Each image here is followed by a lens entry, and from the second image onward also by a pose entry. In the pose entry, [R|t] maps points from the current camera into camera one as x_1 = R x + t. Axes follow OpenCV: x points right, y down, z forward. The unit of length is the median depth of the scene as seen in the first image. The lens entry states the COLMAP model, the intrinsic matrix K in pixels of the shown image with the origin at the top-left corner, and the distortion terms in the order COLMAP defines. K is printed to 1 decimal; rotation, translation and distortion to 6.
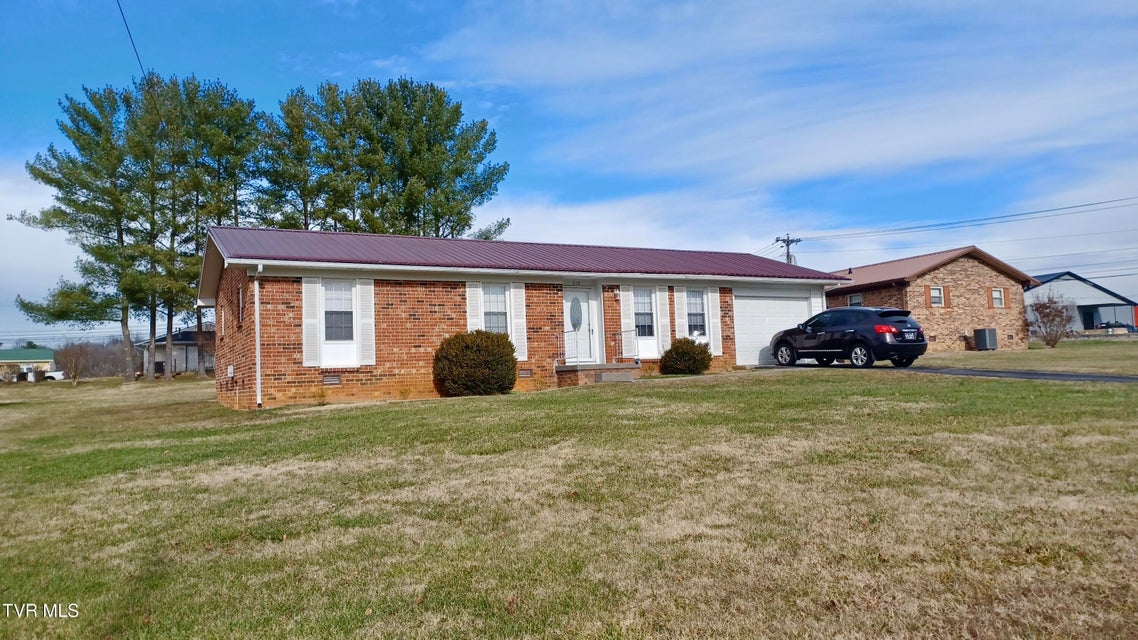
lens RADIAL K [[822.8, 0, 566.1], [0, 822.8, 322.7], [0, 0, 1]] dist [0.066150, -0.055295]
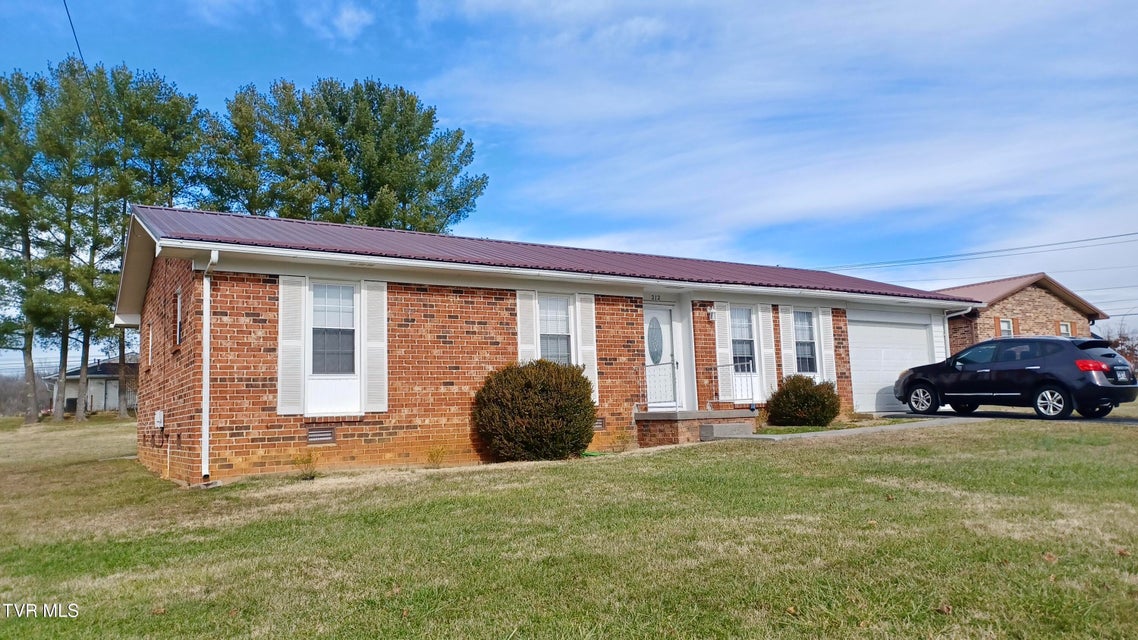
lens RADIAL K [[822.8, 0, 563.0], [0, 822.8, 323.4], [0, 0, 1]] dist [0.066150, -0.055295]
pose [[0.997657, 0.012940, 0.067177, -0.112463], [-0.009969, 0.998965, -0.044373, 0.007101], [-0.067682, 0.043599, 0.996754, 0.273959]]
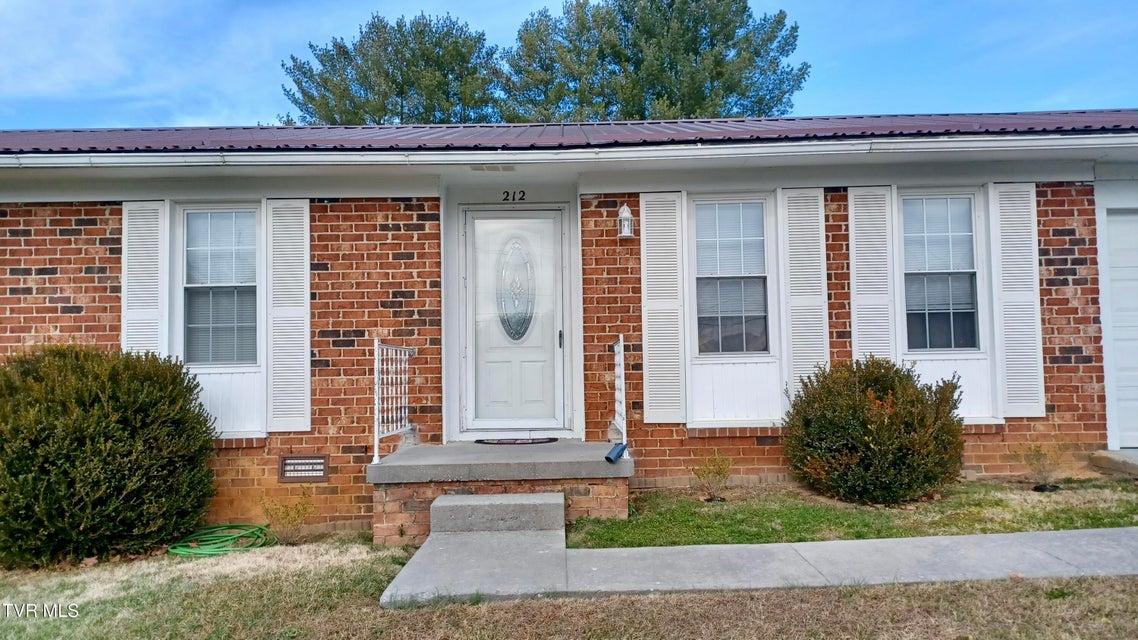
lens RADIAL K [[822.8, 0, 568.4], [0, 822.8, 326.2], [0, 0, 1]] dist [0.066150, -0.055295]
pose [[0.882958, -0.000825, -0.469450, 0.183708], [0.018219, 0.999305, 0.032509, -0.004882], [0.469097, -0.037257, 0.882360, 0.679805]]
